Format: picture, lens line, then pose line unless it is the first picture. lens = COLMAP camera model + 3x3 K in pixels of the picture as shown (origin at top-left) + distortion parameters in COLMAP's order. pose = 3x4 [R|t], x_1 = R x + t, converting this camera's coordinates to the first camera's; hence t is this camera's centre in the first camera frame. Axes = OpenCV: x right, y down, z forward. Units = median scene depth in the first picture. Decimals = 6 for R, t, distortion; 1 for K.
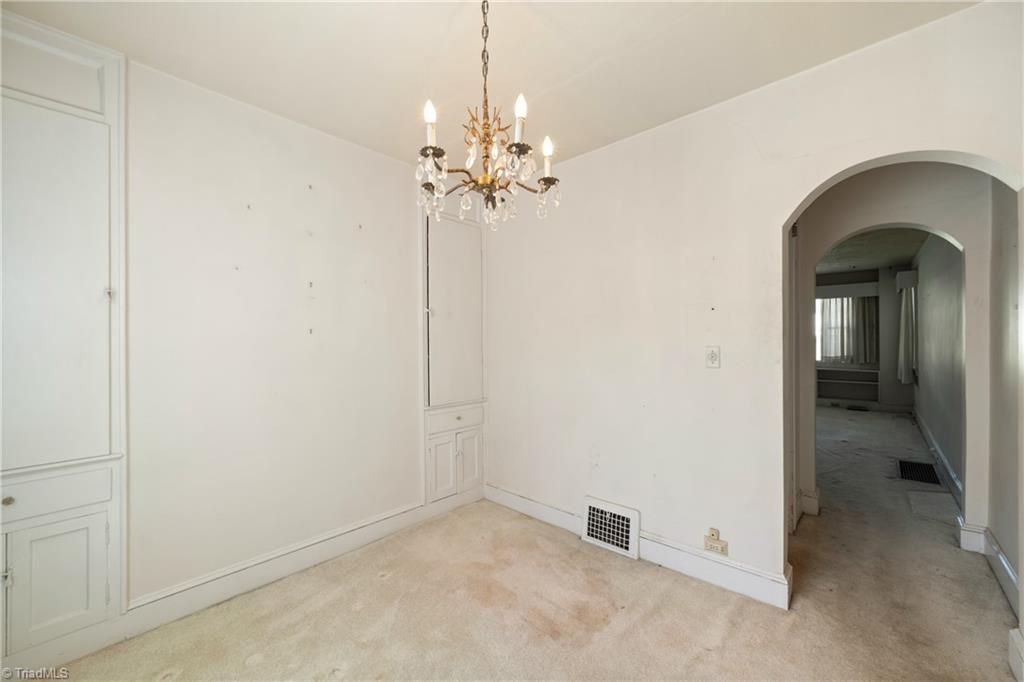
lens RADIAL K [[395.6, 0, 523.4], [0, 395.6, 339.3], [0, 0, 1]] dist [-0.018575, 0.003788]
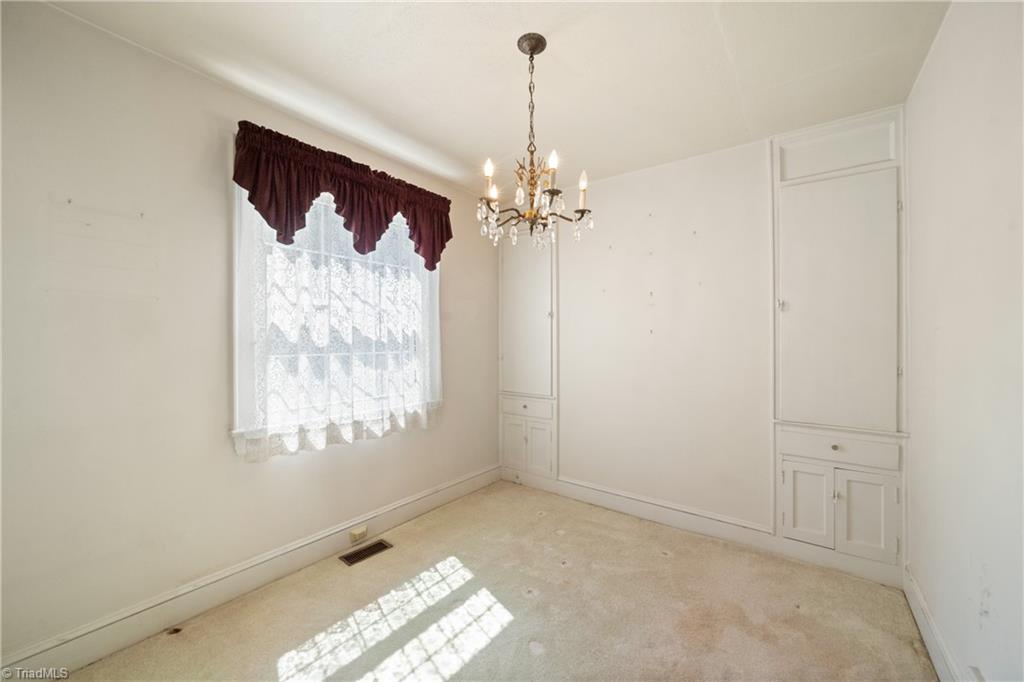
lens RADIAL K [[395.6, 0, 515.8], [0, 395.6, 341.0], [0, 0, 1]] dist [-0.018575, 0.003788]
pose [[0.093991, 0.014385, -0.995469, 0.691071], [-0.003933, 0.999893, 0.014077, -0.006313], [0.995565, 0.002592, 0.094038, 0.480562]]
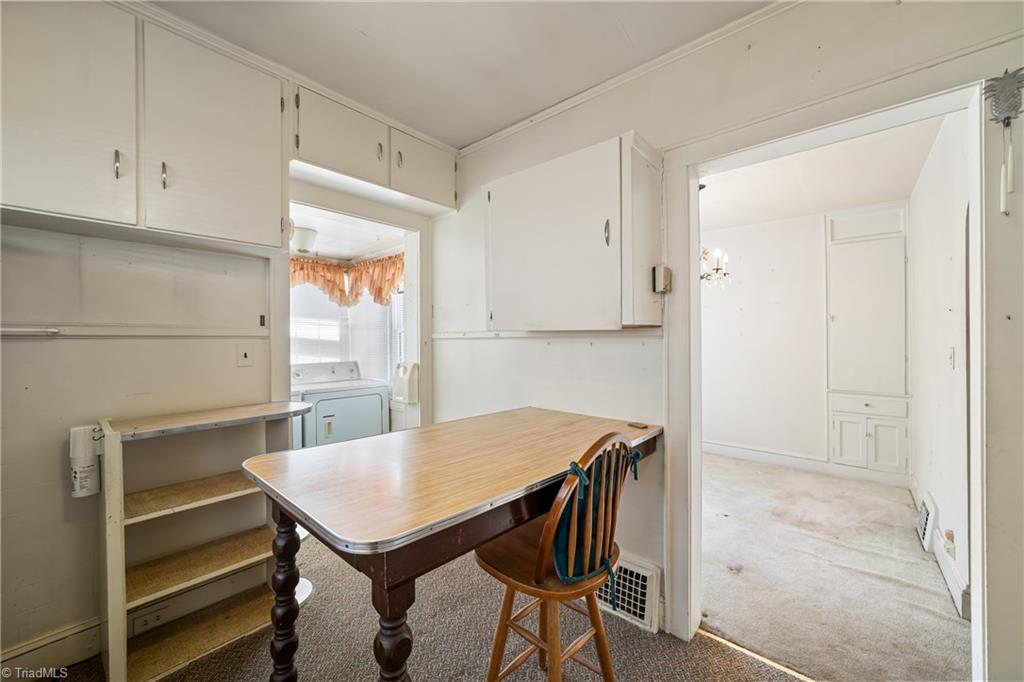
lens RADIAL K [[395.6, 0, 517.0], [0, 395.6, 342.1], [0, 0, 1]] dist [-0.018575, 0.003788]
pose [[0.018496, 0.011692, -0.999761, 1.392111], [-0.000419, 0.999932, 0.011686, -0.006999], [0.999829, 0.000203, 0.018499, -0.116520]]
